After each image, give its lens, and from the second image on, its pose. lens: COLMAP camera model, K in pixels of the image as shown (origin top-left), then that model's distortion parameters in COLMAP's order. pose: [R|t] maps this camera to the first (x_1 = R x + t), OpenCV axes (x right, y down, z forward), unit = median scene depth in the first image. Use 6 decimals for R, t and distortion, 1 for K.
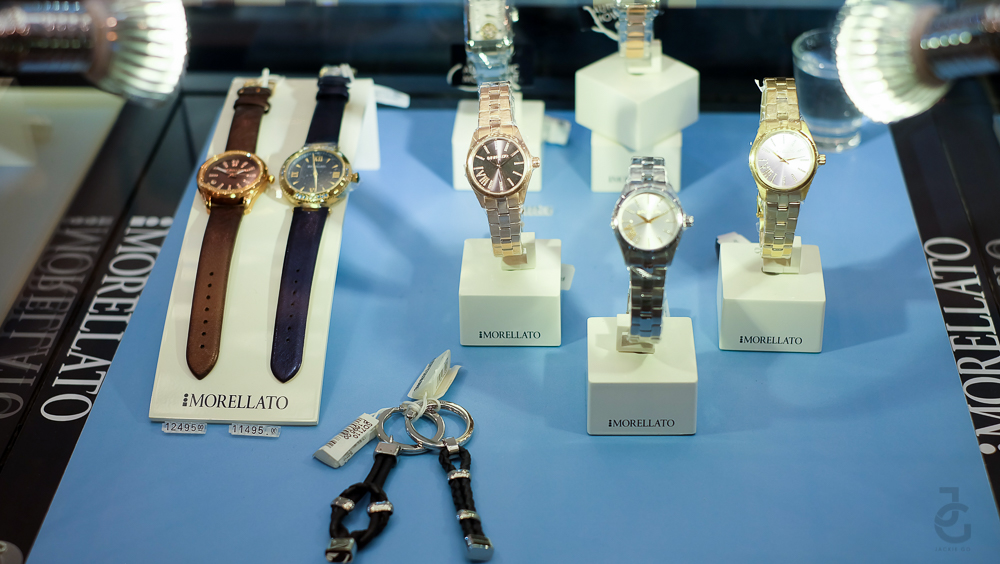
lens RADIAL K [[1615.6, 0, 500.0], [0, 1615.6, 282.0], [0, 0, 1]] dist [-0.044676, -0.073522]
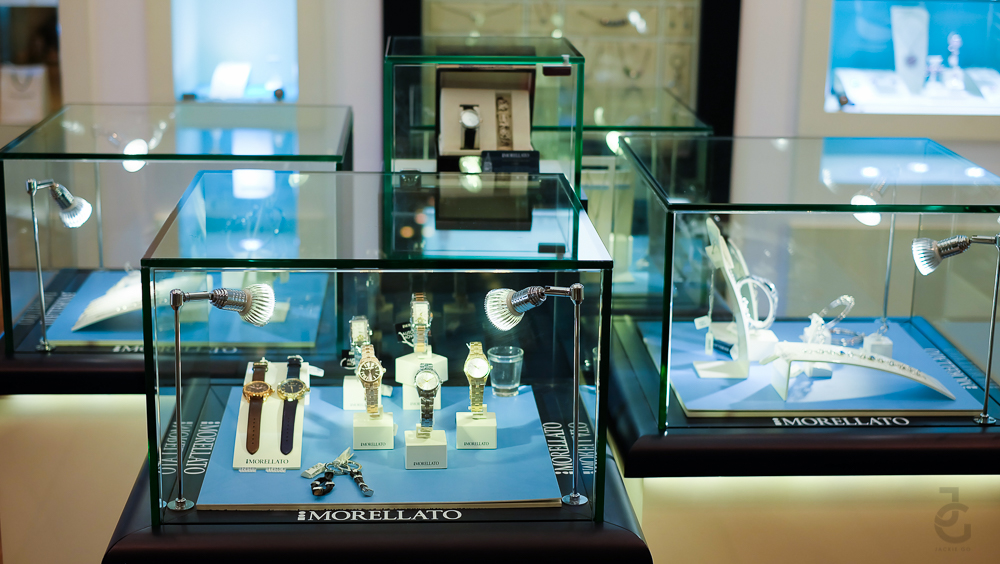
lens RADIAL K [[1584.1, 0, 500.0], [0, 1584.1, 282.0], [0, 0, 1]] dist [0.002200, 0.005603]
pose [[0.990772, 0.007305, 0.135343, -0.131803], [0.038621, 0.941936, -0.333564, 0.615239], [-0.129921, 0.335713, 0.932962, -1.384513]]
